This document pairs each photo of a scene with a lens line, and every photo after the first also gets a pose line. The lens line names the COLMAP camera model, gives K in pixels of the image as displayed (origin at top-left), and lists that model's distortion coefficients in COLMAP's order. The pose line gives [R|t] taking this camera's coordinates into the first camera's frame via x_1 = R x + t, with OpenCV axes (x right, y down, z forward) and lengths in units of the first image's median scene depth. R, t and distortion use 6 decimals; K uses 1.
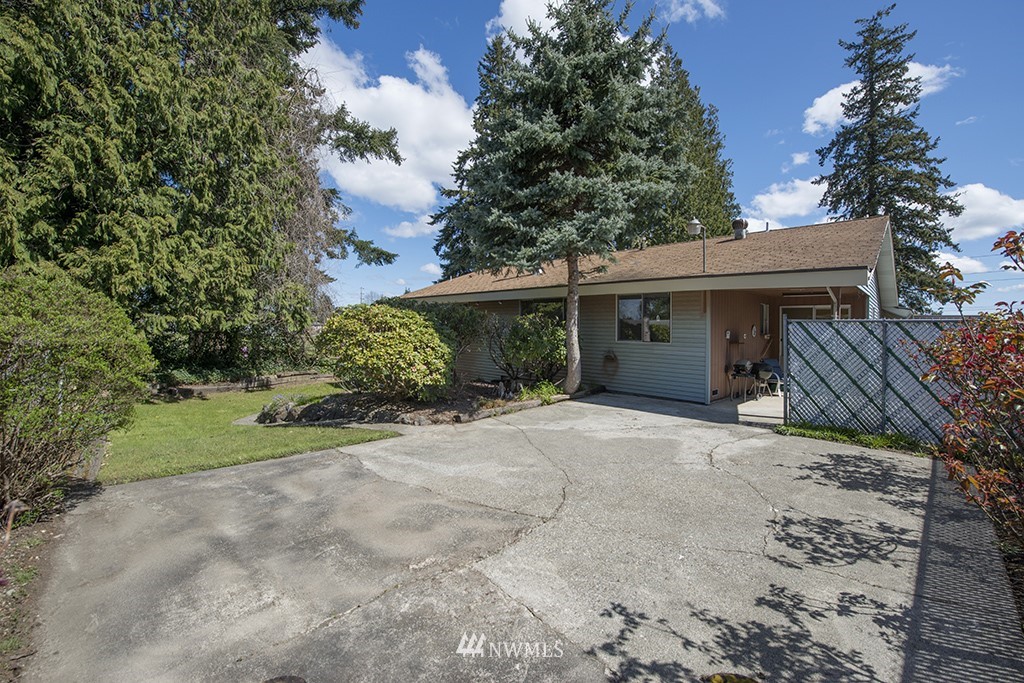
lens RADIAL K [[414.0, 0, 512.8], [0, 414.0, 337.9], [0, 0, 1]] dist [-0.017606, 0.000103]
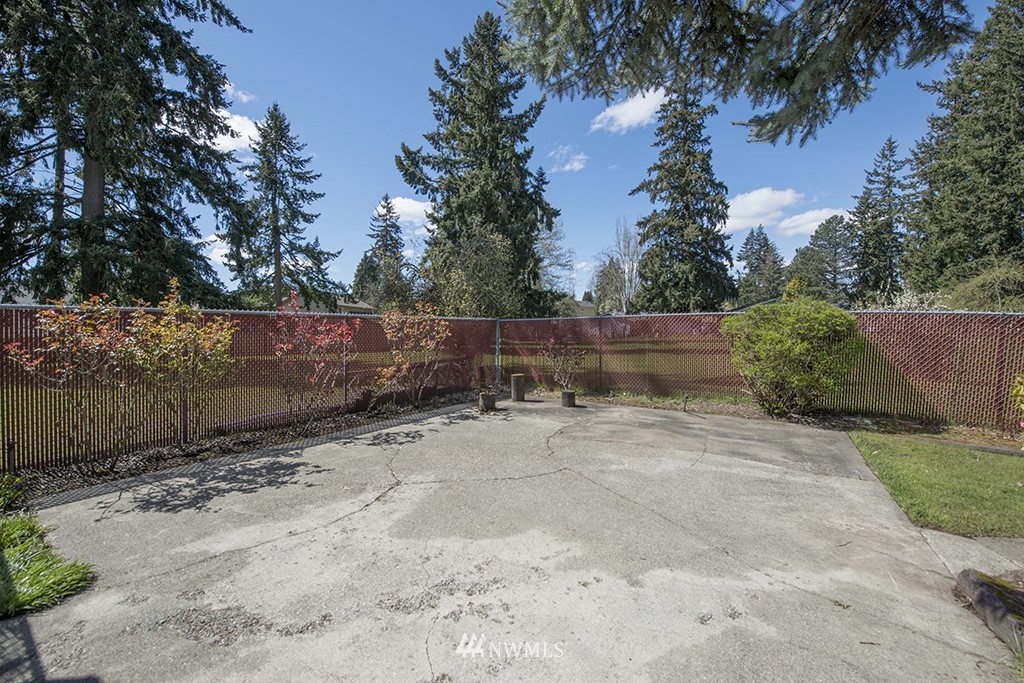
lens RADIAL K [[414.0, 0, 512.0], [0, 414.0, 341.5], [0, 0, 1]] dist [-0.017606, 0.000103]
pose [[-0.968920, -0.002761, -0.247359, 0.266747], [-0.014361, 0.998879, 0.045102, -0.006005], [0.246957, 0.047252, -0.967874, 1.052333]]
